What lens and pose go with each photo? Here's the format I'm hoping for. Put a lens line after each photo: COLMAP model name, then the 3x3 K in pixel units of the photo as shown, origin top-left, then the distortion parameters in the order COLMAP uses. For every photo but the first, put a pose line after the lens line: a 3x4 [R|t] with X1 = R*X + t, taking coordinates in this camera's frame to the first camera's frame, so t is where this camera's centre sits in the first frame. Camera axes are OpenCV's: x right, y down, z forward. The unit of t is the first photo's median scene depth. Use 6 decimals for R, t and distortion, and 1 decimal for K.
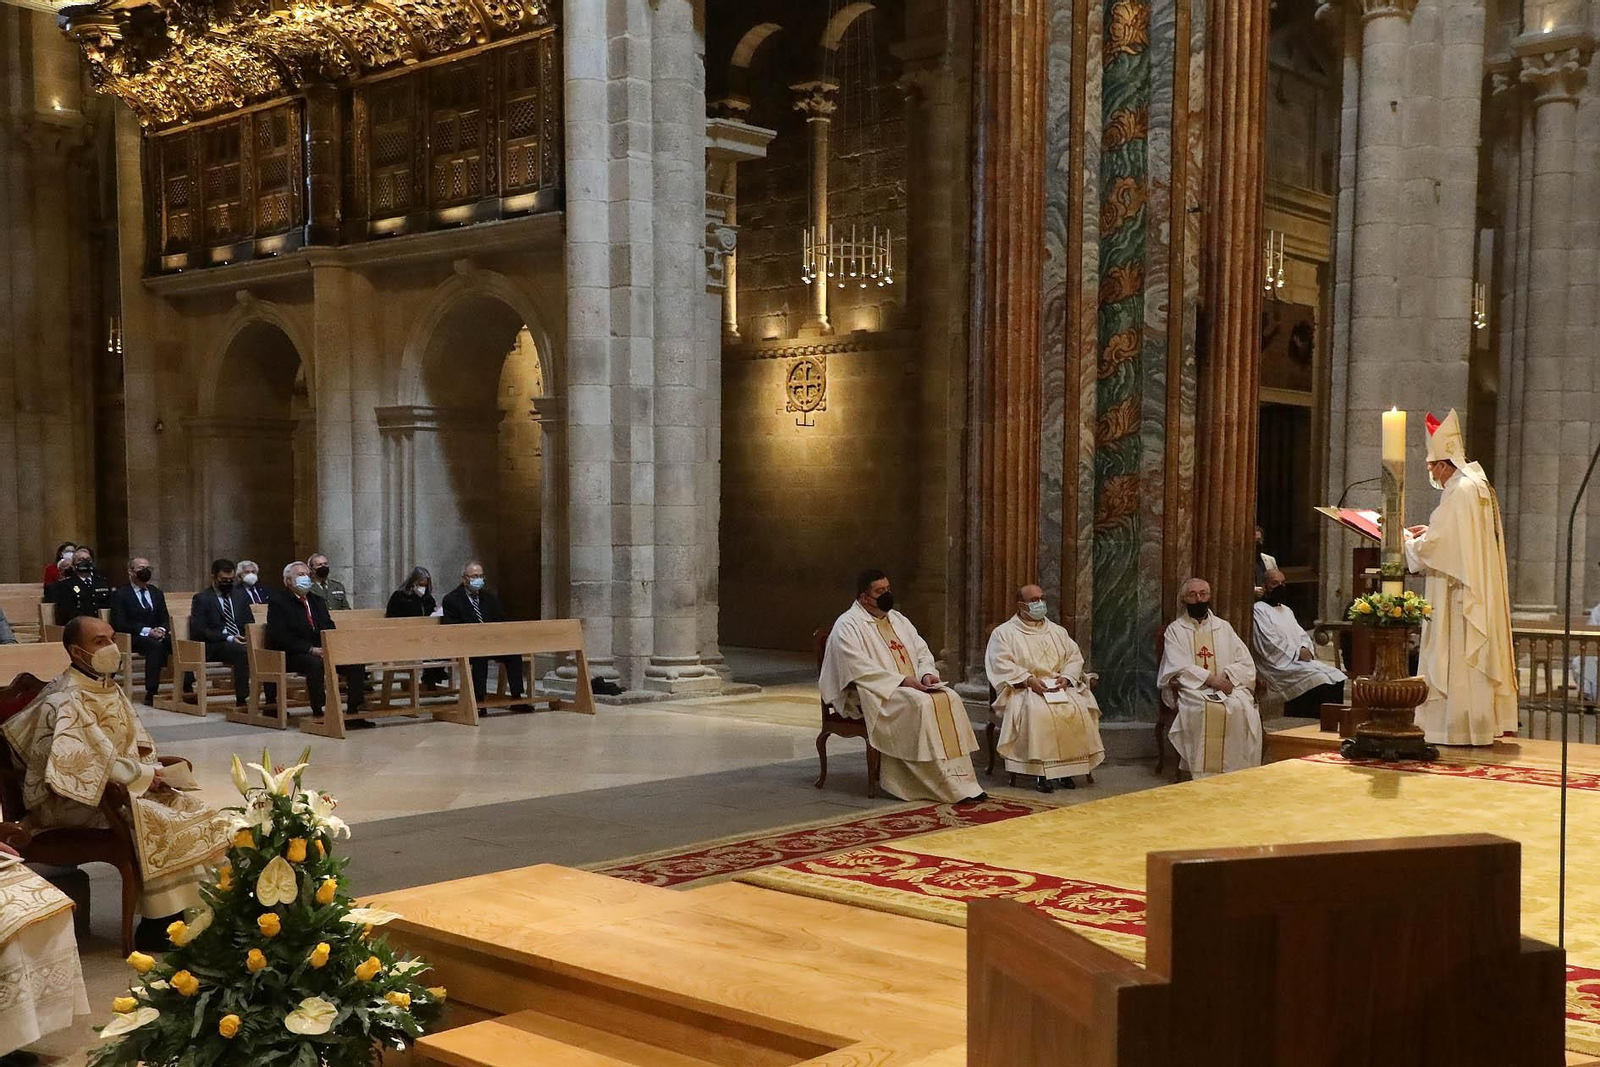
lens RADIAL K [[1718.7, 0, 931.6], [0, 1718.7, 594.6], [0, 0, 1]] dist [0.064492, 0.000000]
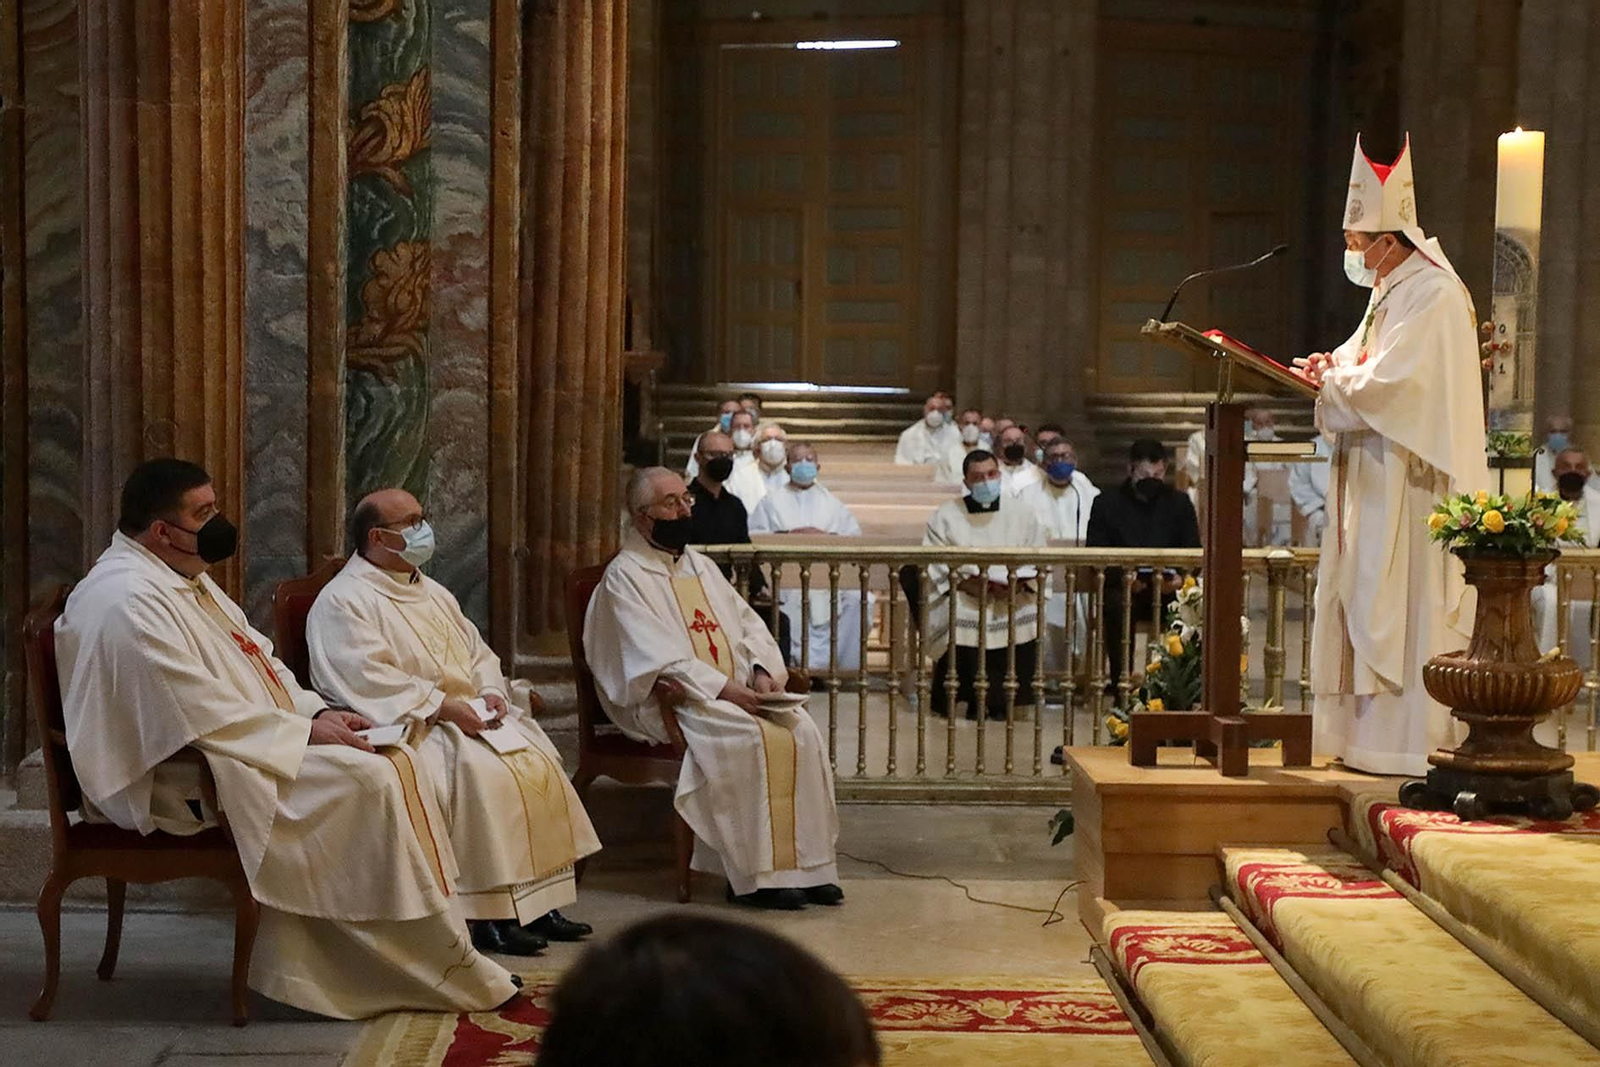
lens RADIAL K [[3051.2, 0, 814.0], [0, 3051.2, 578.8], [0, 0, 1]] dist [0.327695, 0.000000]
pose [[0.755051, -0.042052, 0.654316, -0.348736], [0.018978, 0.998925, 0.042299, -0.012751], [-0.655391, -0.019521, 0.755038, 0.314395]]
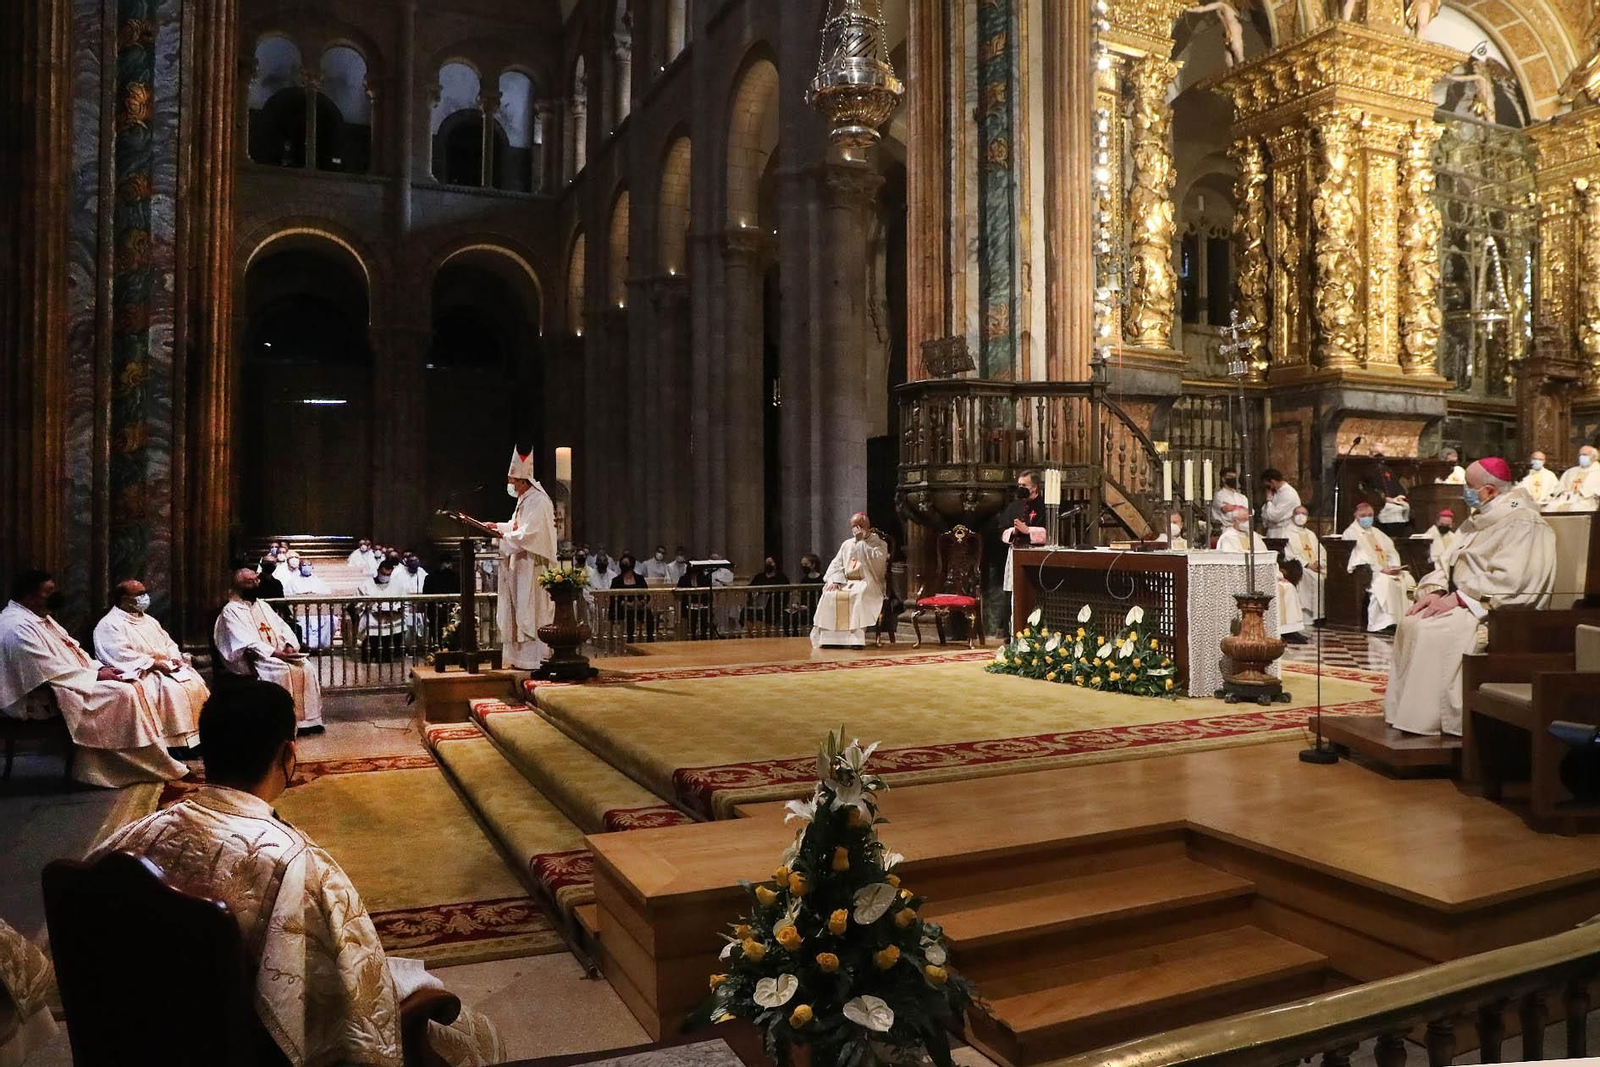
lens RADIAL K [[1156.0, 0, 803.2], [0, 1156.0, 529.1], [0, 0, 1]] dist [-0.049385, 0.024274]
pose [[0.436232, -0.009431, 0.899785, -0.386654], [0.043060, 0.999018, -0.010405, -0.010993], [-0.898803, 0.043284, 0.436210, 0.266493]]
